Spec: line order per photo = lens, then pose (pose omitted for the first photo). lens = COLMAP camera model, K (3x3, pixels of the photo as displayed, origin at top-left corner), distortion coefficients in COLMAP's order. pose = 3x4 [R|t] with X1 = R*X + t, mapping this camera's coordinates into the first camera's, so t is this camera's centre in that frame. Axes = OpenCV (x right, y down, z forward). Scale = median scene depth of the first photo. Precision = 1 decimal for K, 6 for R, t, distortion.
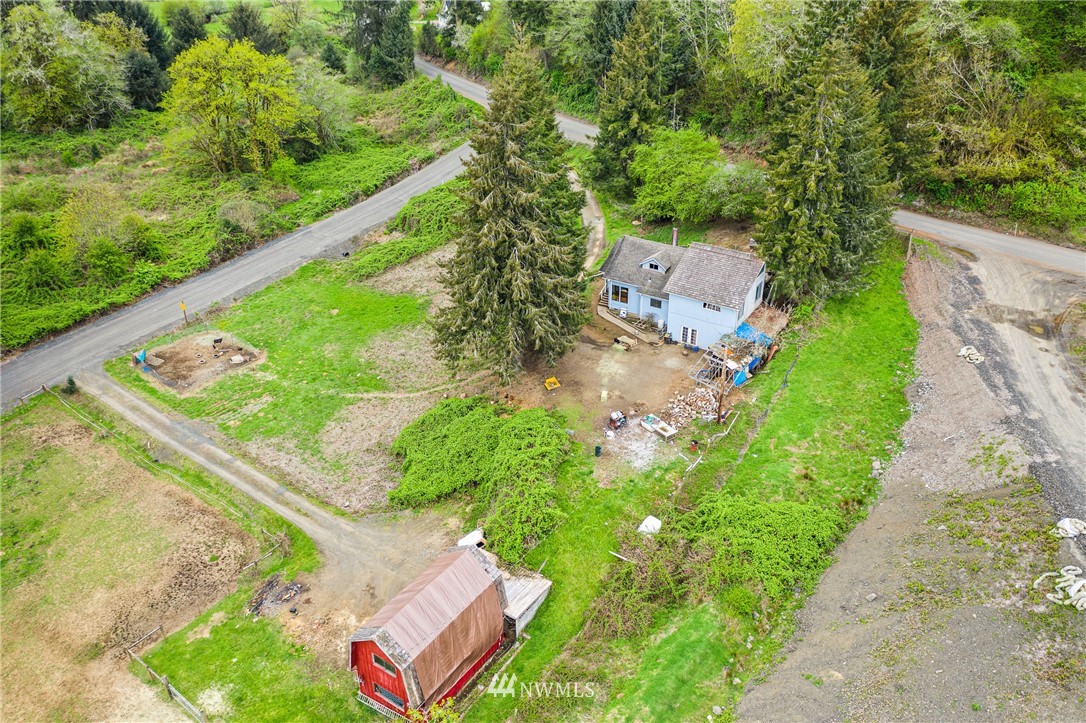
lens RADIAL K [[854.6, 0, 540.9], [0, 854.6, 360.7], [0, 0, 1]] dist [-0.014753, 0.000032]
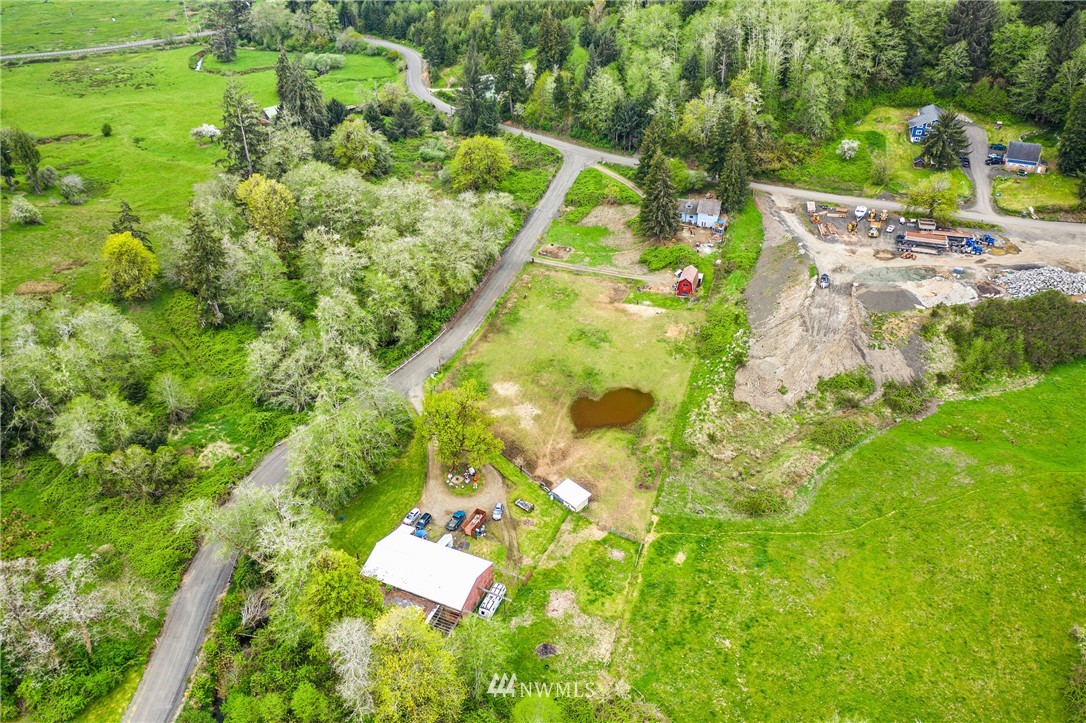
lens RADIAL K [[854.6, 0, 544.3], [0, 854.6, 361.8], [0, 0, 1]] dist [-0.014753, 0.000032]
pose [[0.961753, -0.147595, 0.230751, -1.397907], [0.137606, 0.988735, 0.058894, 0.241368], [-0.236844, -0.024889, 0.971229, -2.369649]]
